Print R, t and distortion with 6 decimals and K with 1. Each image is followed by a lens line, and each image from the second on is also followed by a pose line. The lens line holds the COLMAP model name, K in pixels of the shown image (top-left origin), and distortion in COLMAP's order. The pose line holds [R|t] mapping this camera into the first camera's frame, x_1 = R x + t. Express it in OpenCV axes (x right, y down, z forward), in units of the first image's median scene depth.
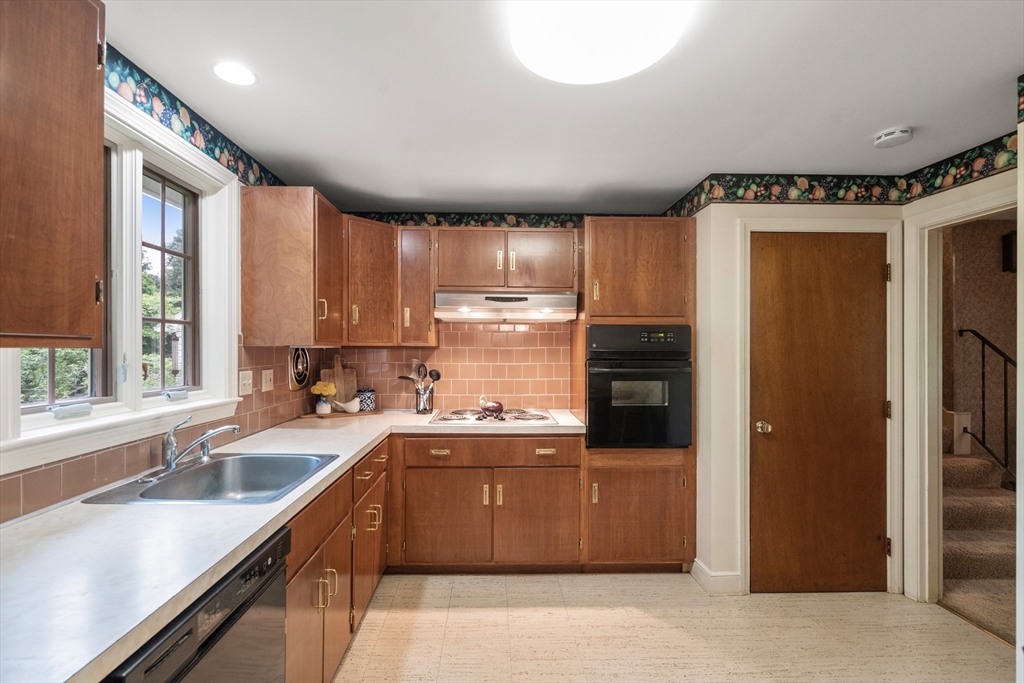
lens RADIAL K [[464.3, 0, 502.8], [0, 464.3, 346.0], [0, 0, 1]] dist [-0.008599, 0.004647]
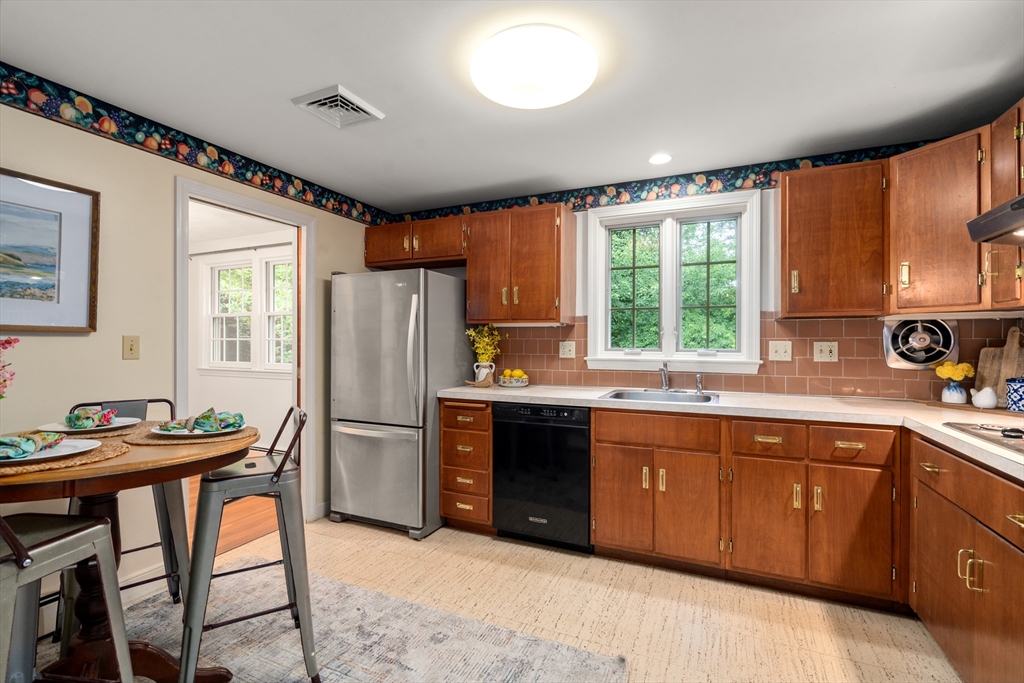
lens RADIAL K [[464.3, 0, 510.9], [0, 464.3, 342.5], [0, 0, 1]] dist [-0.008599, 0.004647]
pose [[-0.436301, -0.009461, -0.899751, 0.712736], [-0.003666, 0.999955, -0.008737, 0.060242], [0.899793, -0.000513, -0.436316, 0.753272]]
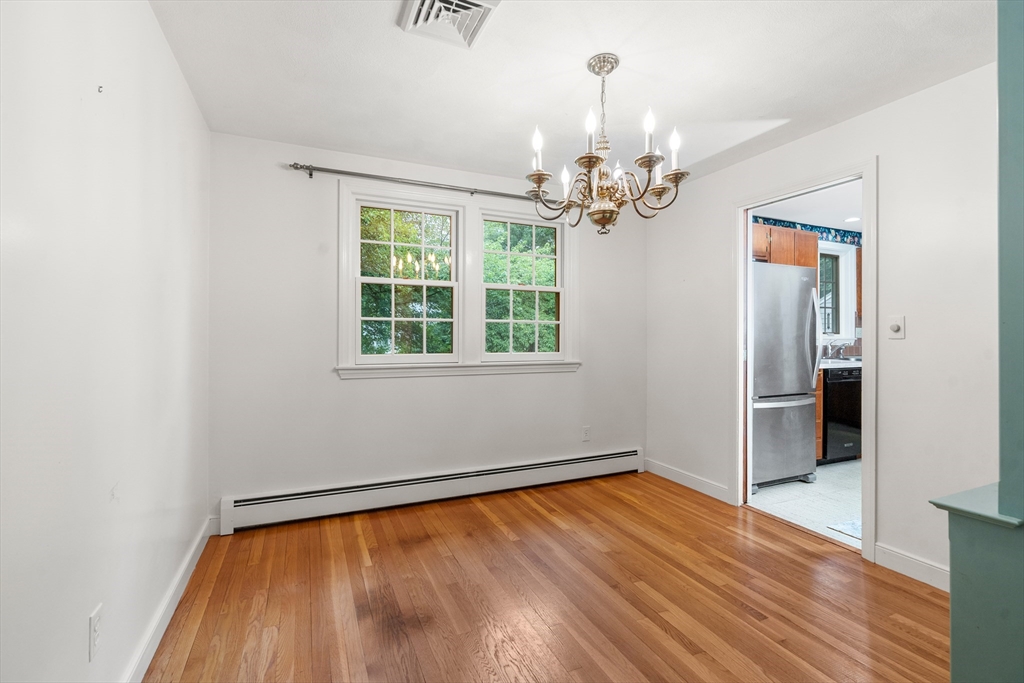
lens RADIAL K [[464.3, 0, 508.9], [0, 464.3, 332.1], [0, 0, 1]] dist [-0.008599, 0.004647]
pose [[0.389892, -0.008601, -0.920821, 0.745559], [0.002701, 0.999963, -0.008197, 0.077612], [0.920857, 0.000709, 0.389900, -1.264177]]
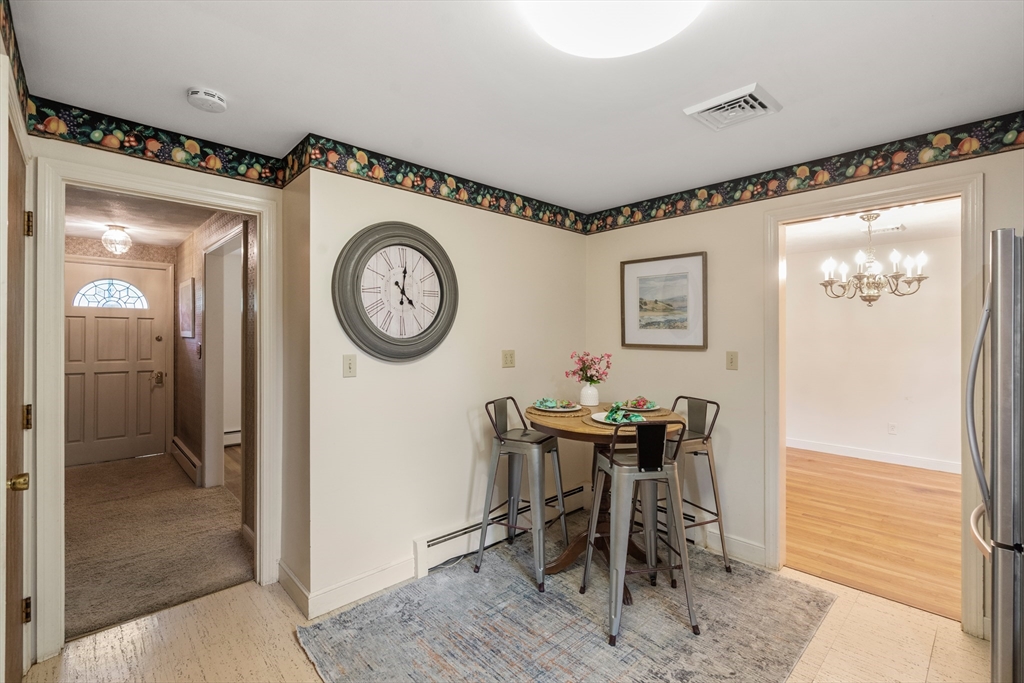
lens RADIAL K [[464.3, 0, 509.3], [0, 464.3, 336.8], [0, 0, 1]] dist [-0.008599, 0.004647]
pose [[-0.670439, -0.013695, 0.741838, -0.180620], [-0.007648, 0.999904, 0.011547, 0.001321], [-0.741925, 0.002068, -0.670480, 0.883979]]
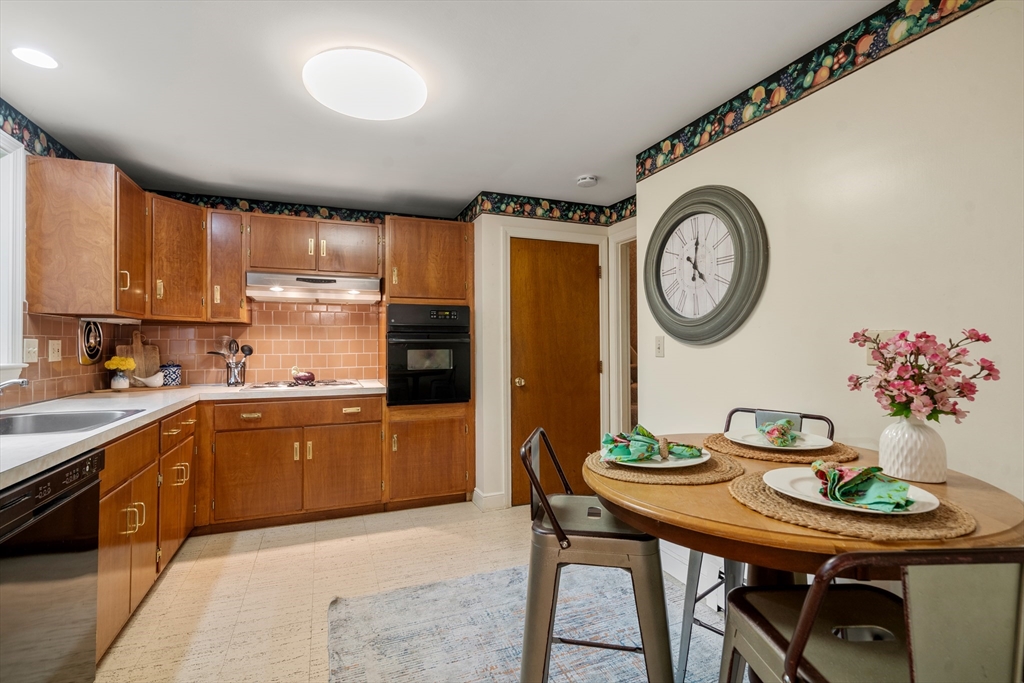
lens RADIAL K [[464.3, 0, 506.6], [0, 464.3, 336.5], [0, 0, 1]] dist [-0.008599, 0.004647]
pose [[0.938663, -0.000809, 0.344834, 0.056019], [0.005926, 0.999887, -0.013784, 0.058360], [-0.344784, 0.014982, 0.938562, -0.247995]]
